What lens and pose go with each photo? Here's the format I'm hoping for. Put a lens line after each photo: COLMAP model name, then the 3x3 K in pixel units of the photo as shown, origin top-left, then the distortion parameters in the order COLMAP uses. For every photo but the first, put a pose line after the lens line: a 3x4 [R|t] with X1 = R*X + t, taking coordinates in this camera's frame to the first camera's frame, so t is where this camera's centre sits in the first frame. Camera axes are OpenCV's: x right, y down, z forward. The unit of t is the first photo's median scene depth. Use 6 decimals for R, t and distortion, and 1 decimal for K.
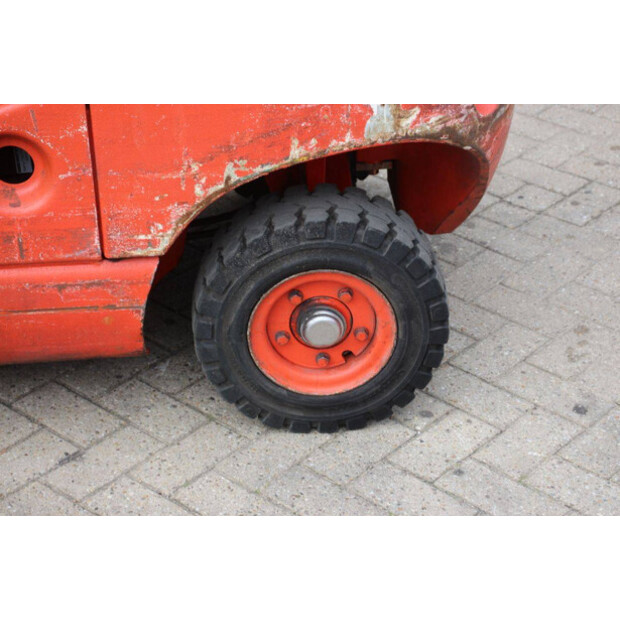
lens RADIAL K [[1465.6, 0, 310.0], [0, 1465.6, 310.0], [0, 0, 1]] dist [0.374290, 0.106650]
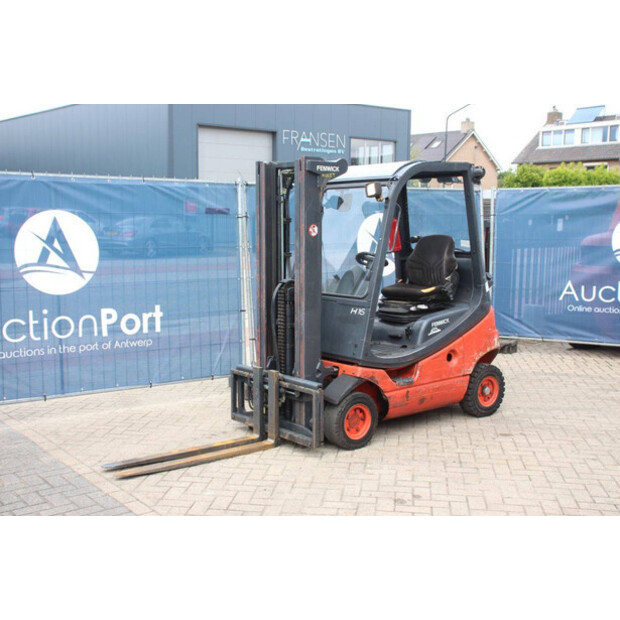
lens RADIAL K [[783.9, 0, 310.0], [0, 783.9, 310.0], [0, 0, 1]] dist [0.009307, 0.025782]
pose [[0.828864, -0.059313, 0.556297, -1.880519], [0.296186, 0.890100, -0.346403, 0.493677], [-0.474614, 0.451888, 0.755340, -0.781889]]
